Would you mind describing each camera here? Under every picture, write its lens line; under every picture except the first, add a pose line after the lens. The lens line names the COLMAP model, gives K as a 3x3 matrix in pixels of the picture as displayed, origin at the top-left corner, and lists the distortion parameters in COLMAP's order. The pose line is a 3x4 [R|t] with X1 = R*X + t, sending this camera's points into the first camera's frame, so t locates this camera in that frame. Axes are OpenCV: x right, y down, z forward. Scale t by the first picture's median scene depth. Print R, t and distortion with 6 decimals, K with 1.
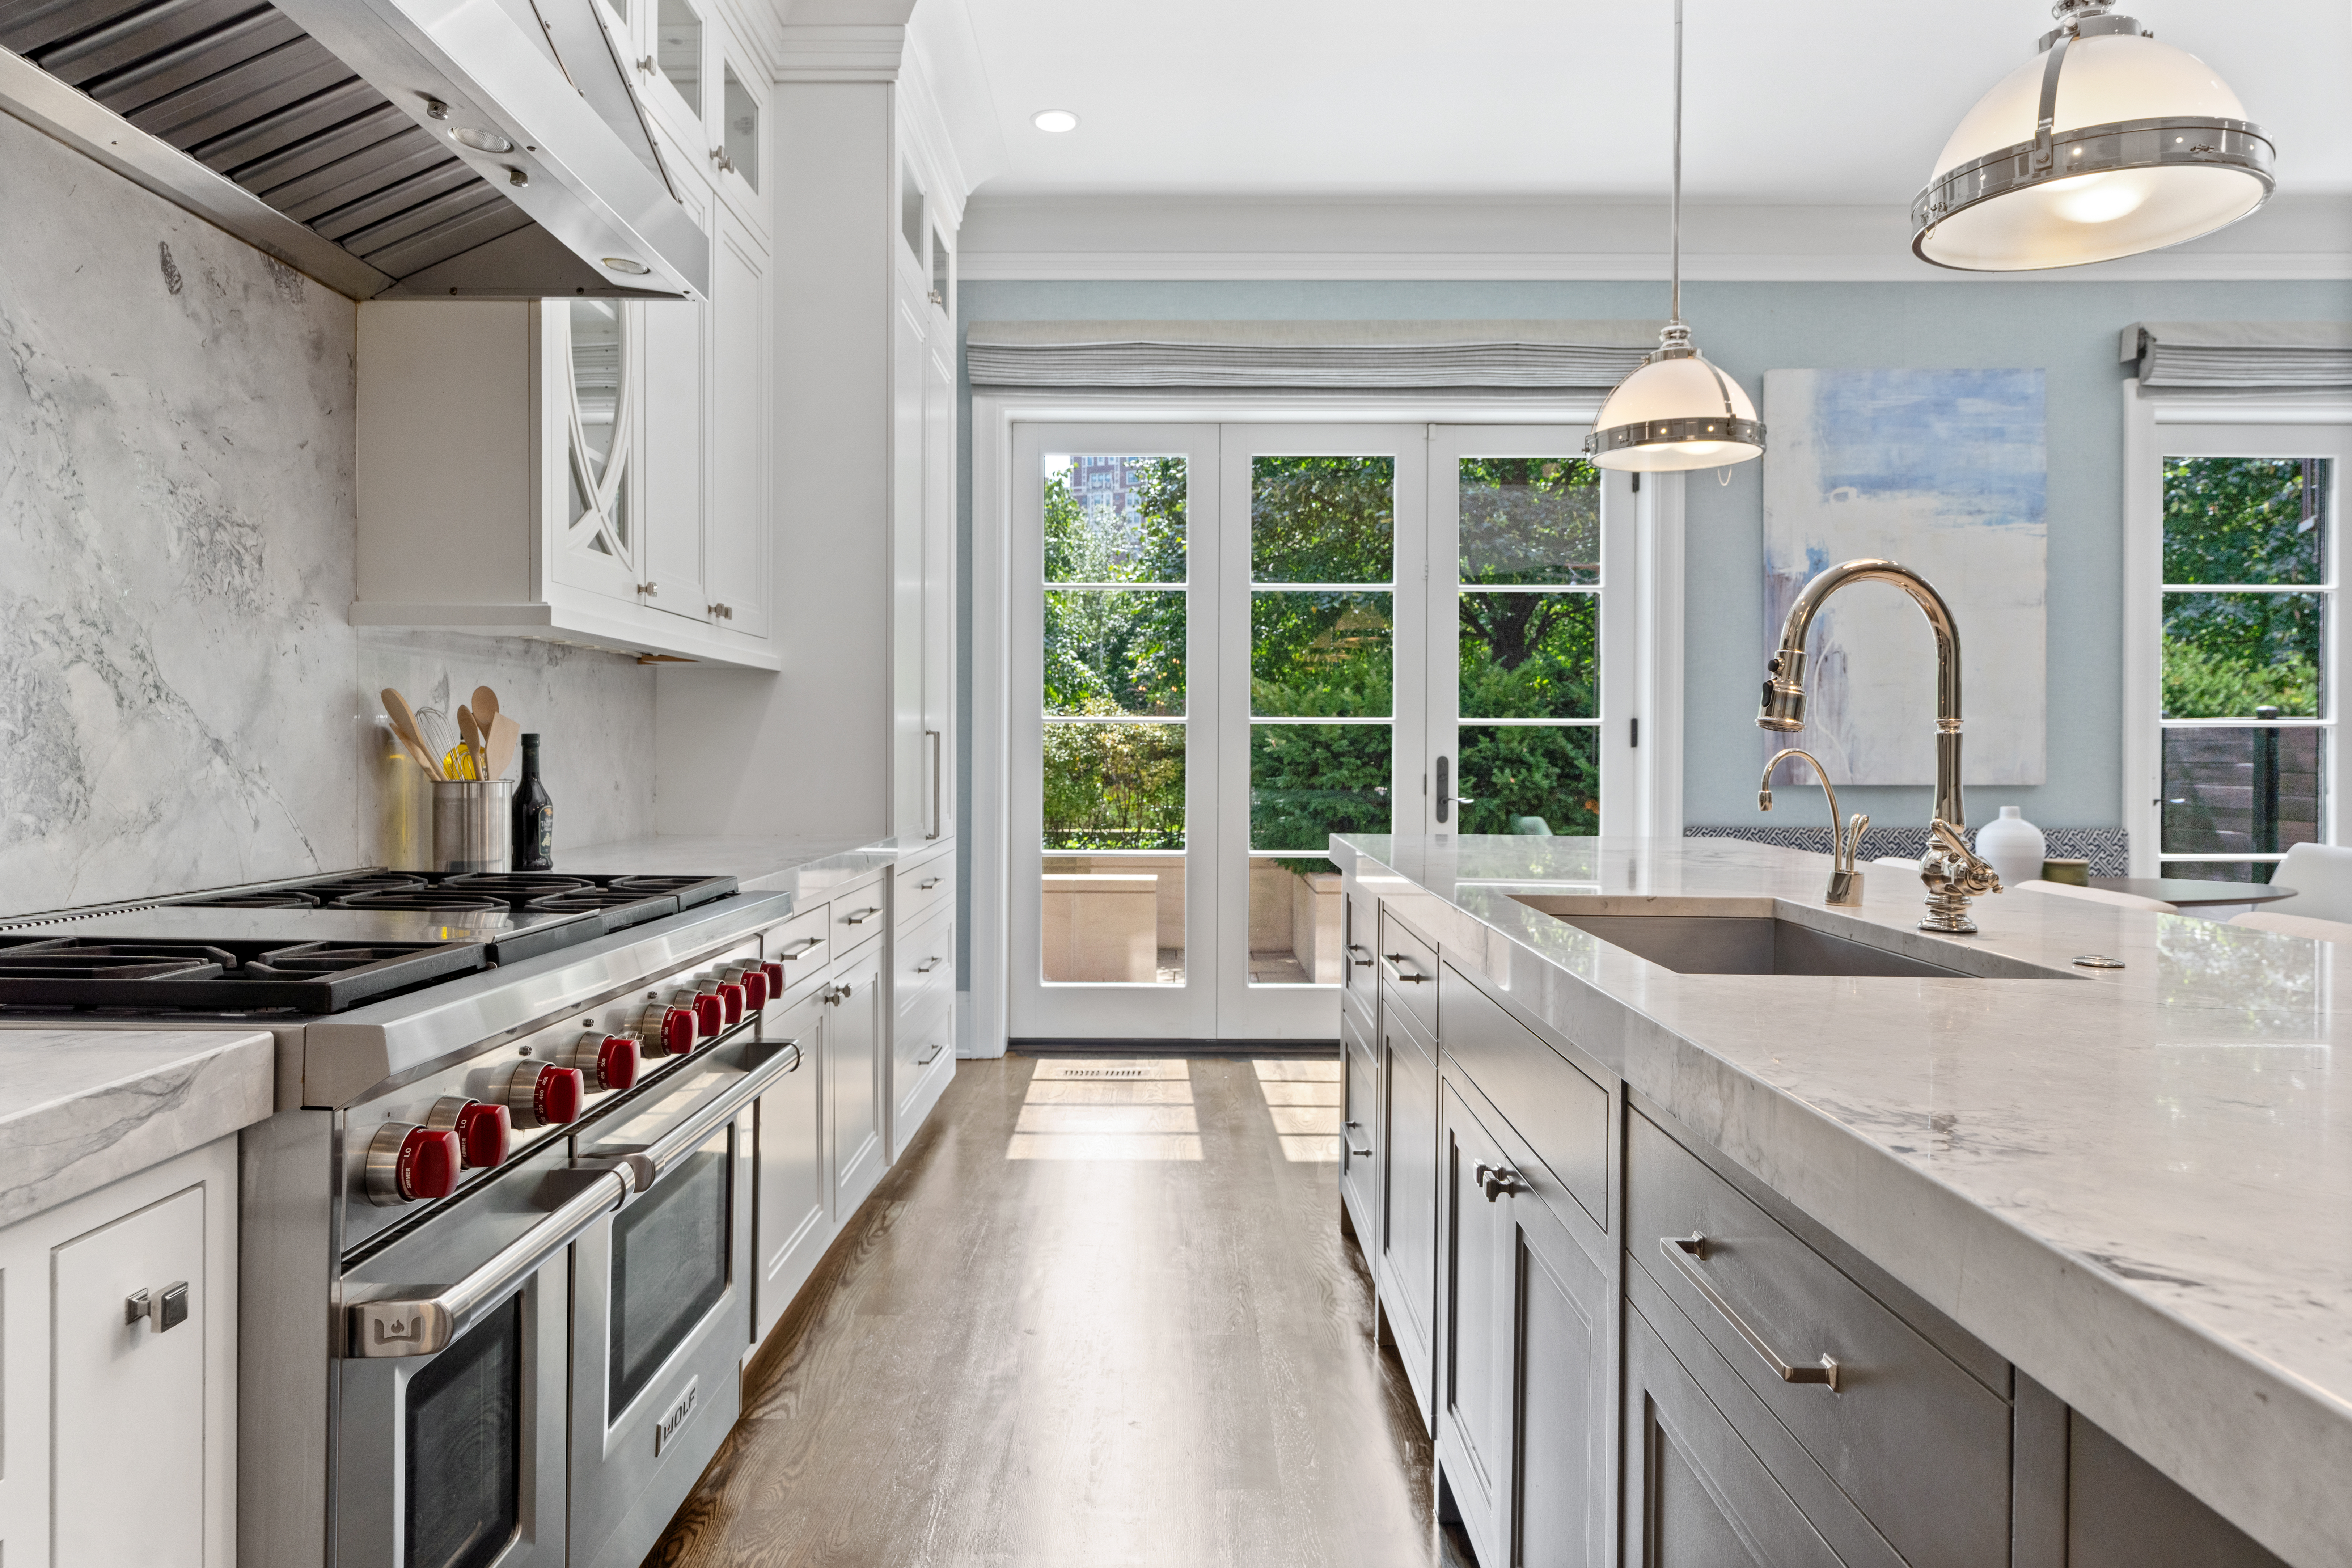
lens RADIAL K [[1489.1, 0, 1188.3], [0, 1489.1, 763.8], [0, 0, 1]] dist [-0.005537, -0.000139]
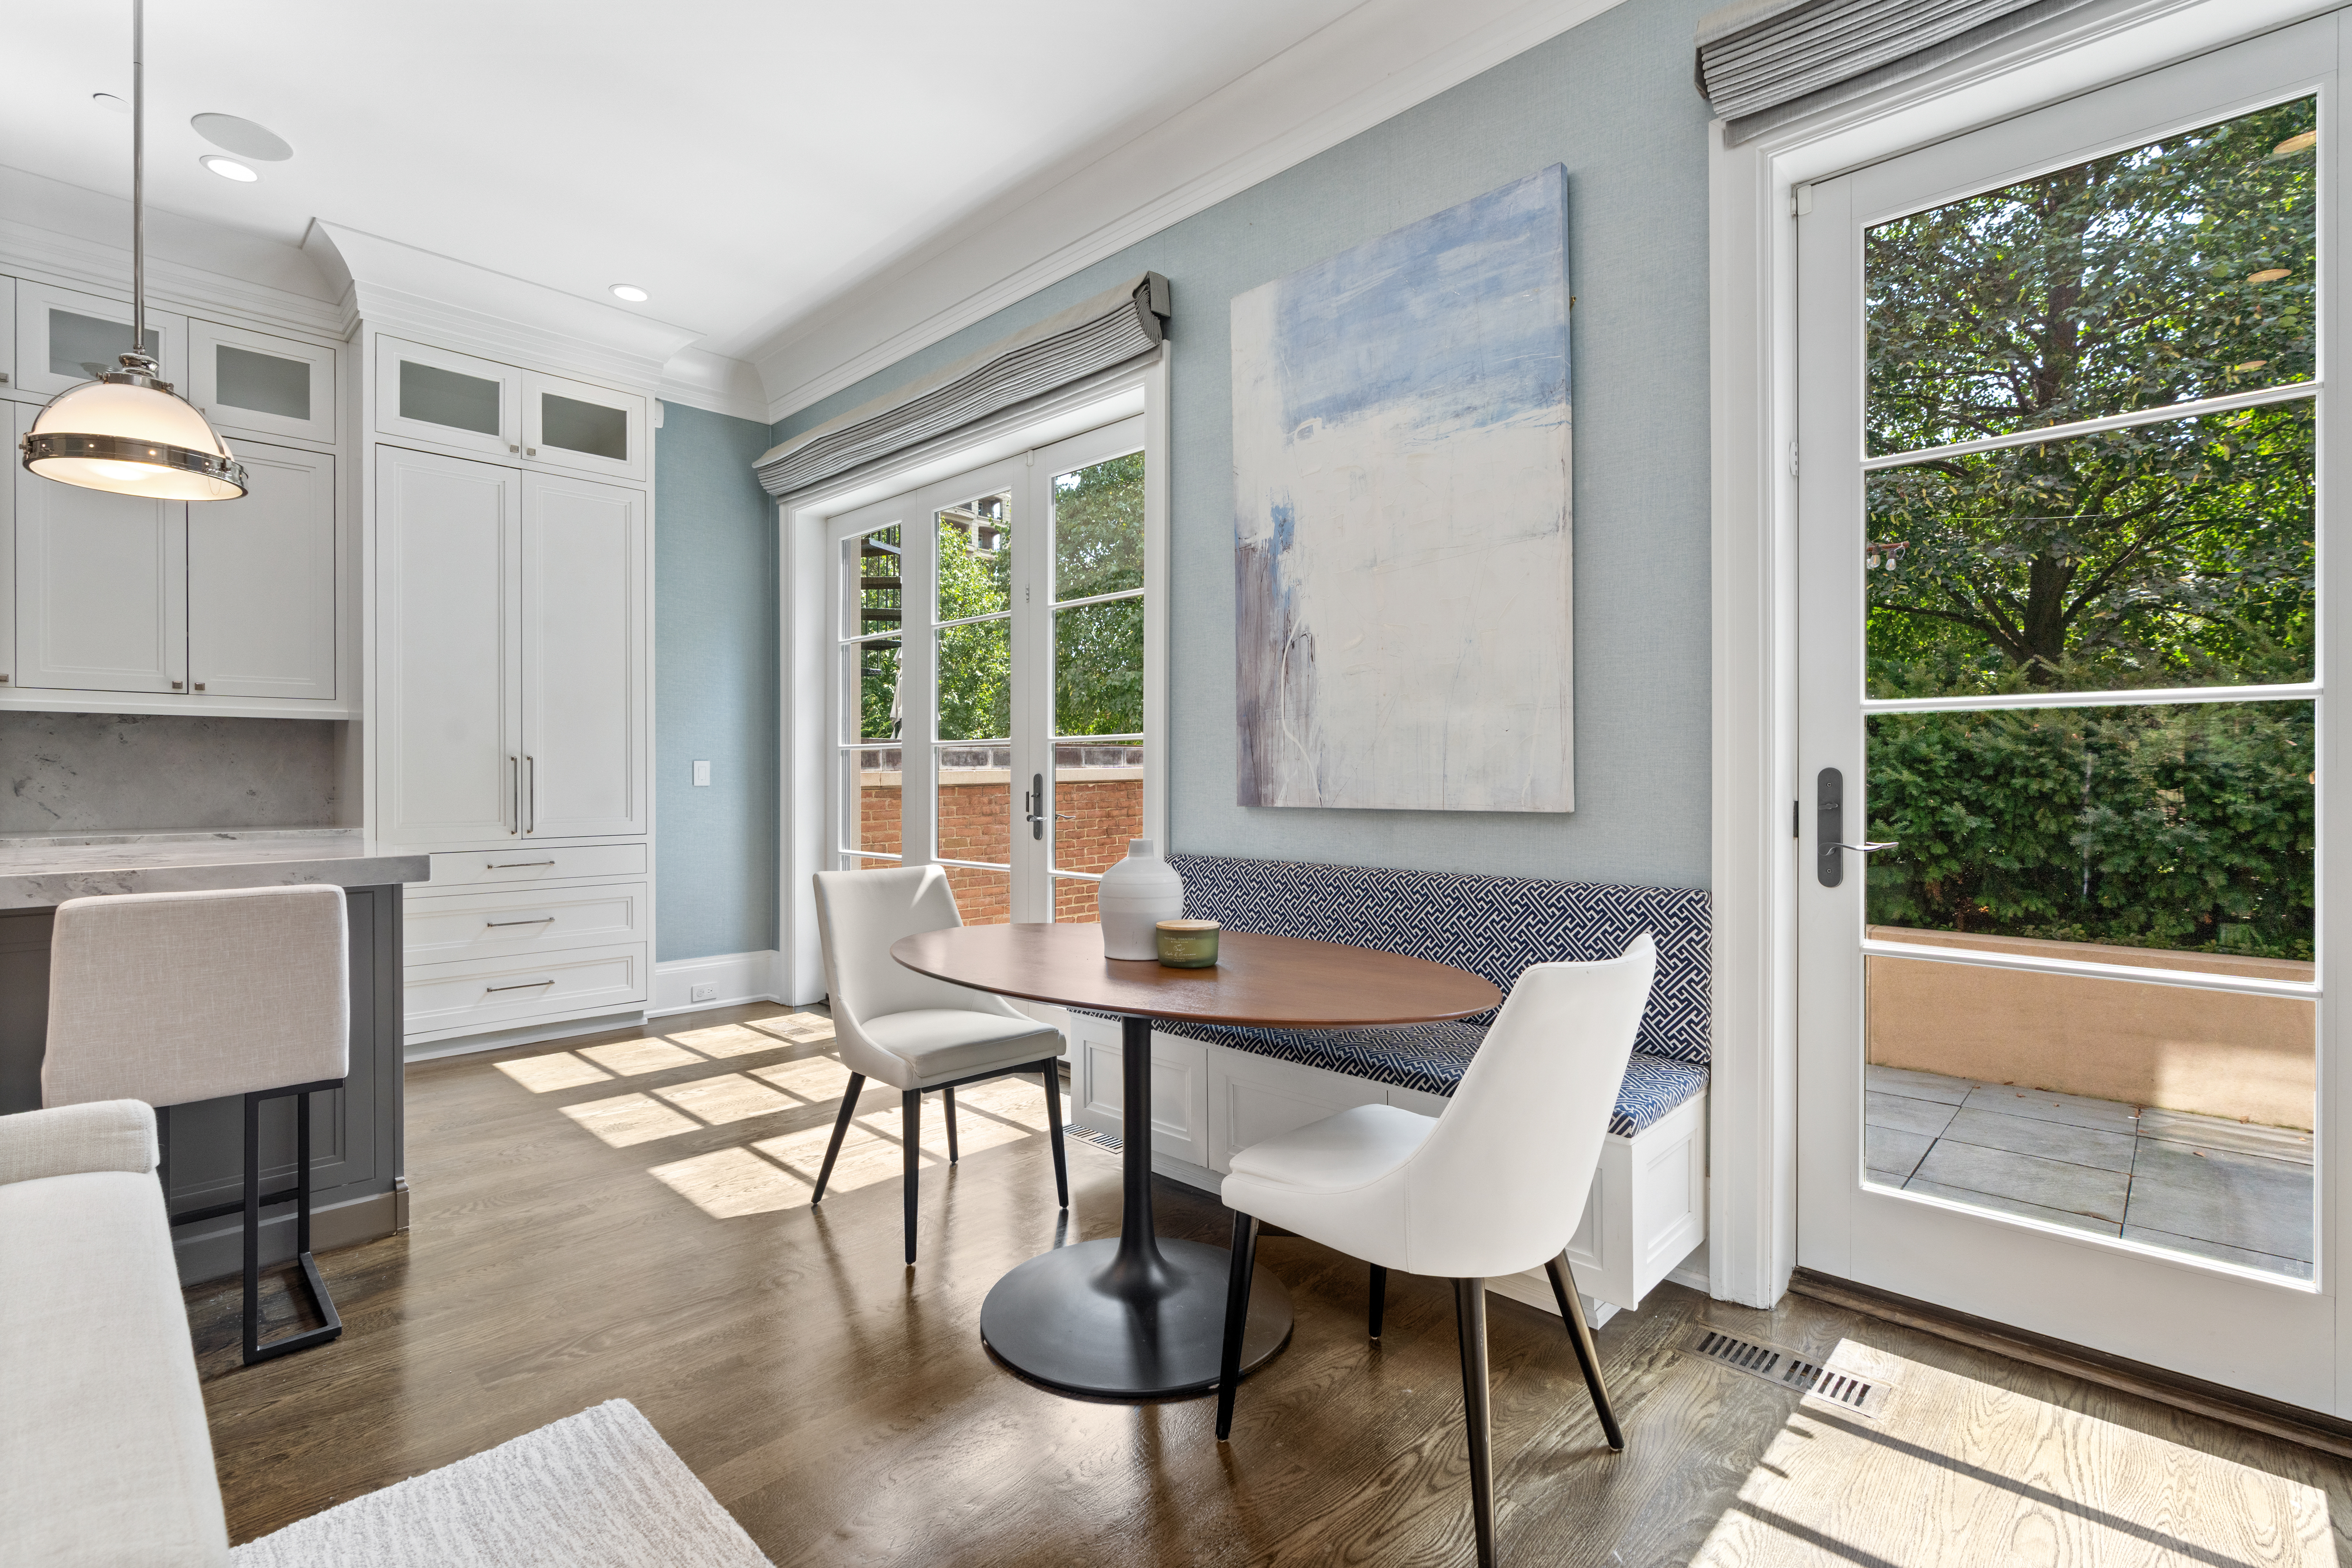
lens RADIAL K [[1086.4, 0, 1112.3], [0, 1086.4, 771.0], [0, 0, 1]] dist [-0.007702, 0.002220]
pose [[0.710562, -0.005957, -0.703609, 0.762934], [-0.002552, 0.999936, -0.011043, 0.001523], [0.703630, 0.009643, 0.710502, 0.533663]]
